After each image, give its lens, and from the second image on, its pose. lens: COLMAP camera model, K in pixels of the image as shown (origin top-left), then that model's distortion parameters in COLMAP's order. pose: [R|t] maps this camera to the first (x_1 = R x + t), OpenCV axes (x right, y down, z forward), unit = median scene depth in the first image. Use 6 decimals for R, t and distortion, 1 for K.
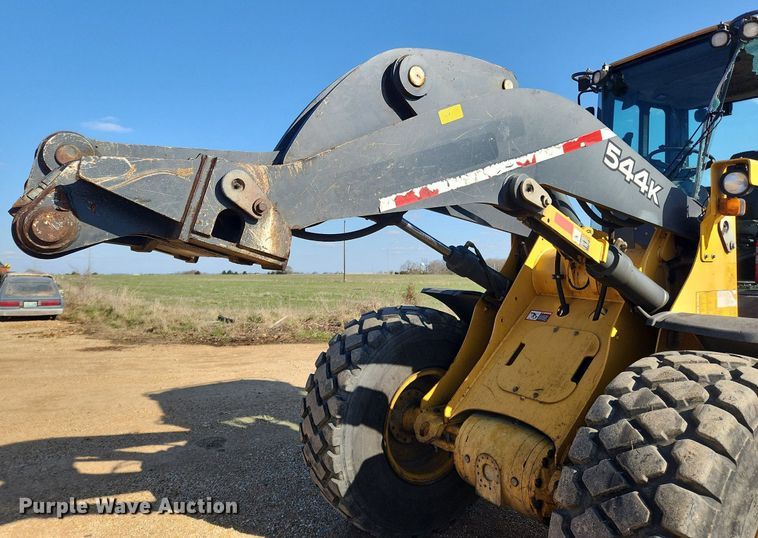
lens RADIAL K [[555.3, 0, 372.9], [0, 555.3, 235.0], [0, 0, 1]] dist [0.079717, 0.000671]
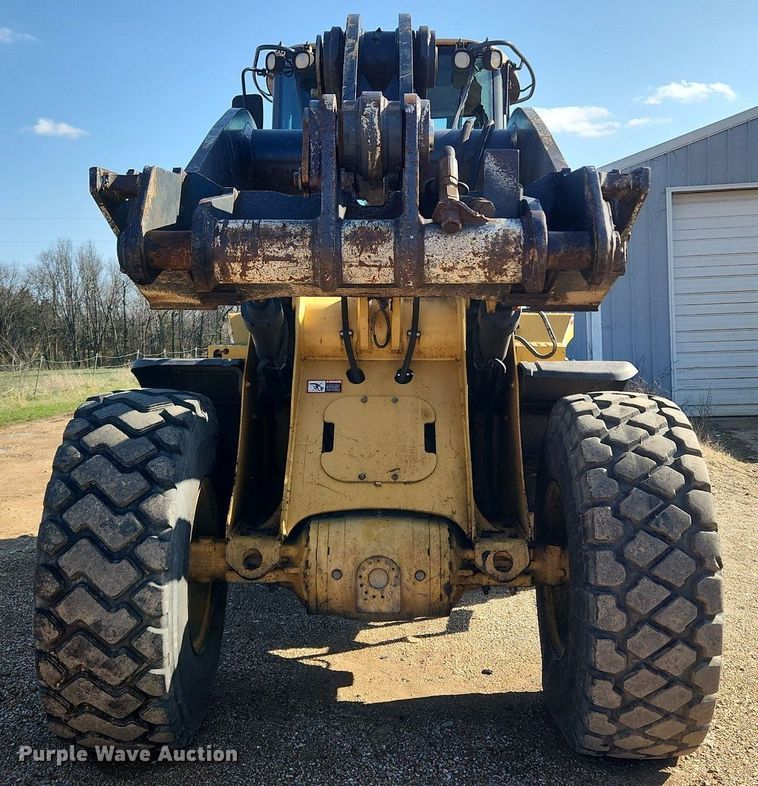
lens RADIAL K [[1018.0, 0, 369.4], [0, 1018.0, 370.5], [0, 0, 1]] dist [0.092291, 0.000000]
pose [[0.554040, -0.050027, 0.830985, -0.926630], [-0.020787, 0.997050, 0.073884, 0.025327], [-0.832230, -0.058208, 0.551366, 0.231325]]
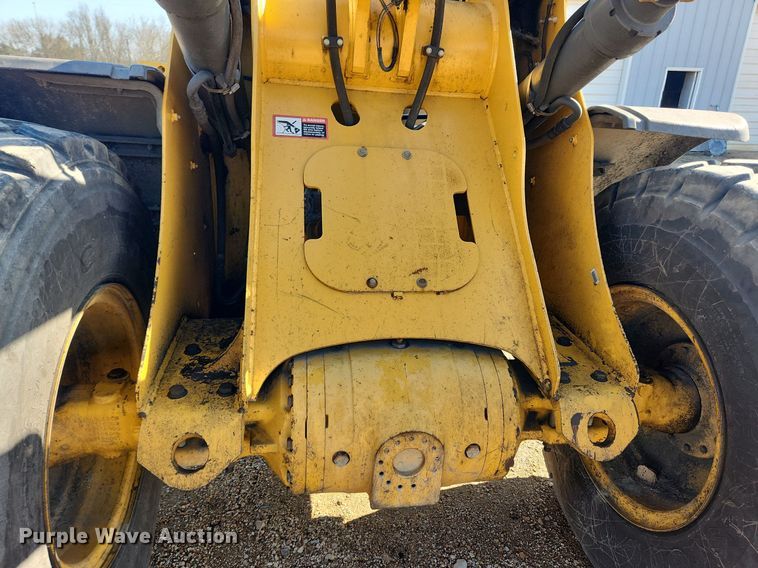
lens RADIAL K [[511.3, 0, 392.0], [0, 511.3, 282.0], [0, 0, 1]] dist [0.055931, -0.022118]
pose [[0.380576, -0.314645, 0.869575, -0.132189], [-0.092871, 0.922577, 0.374469, 0.107414], [-0.920074, -0.223273, 0.321889, 0.863843]]
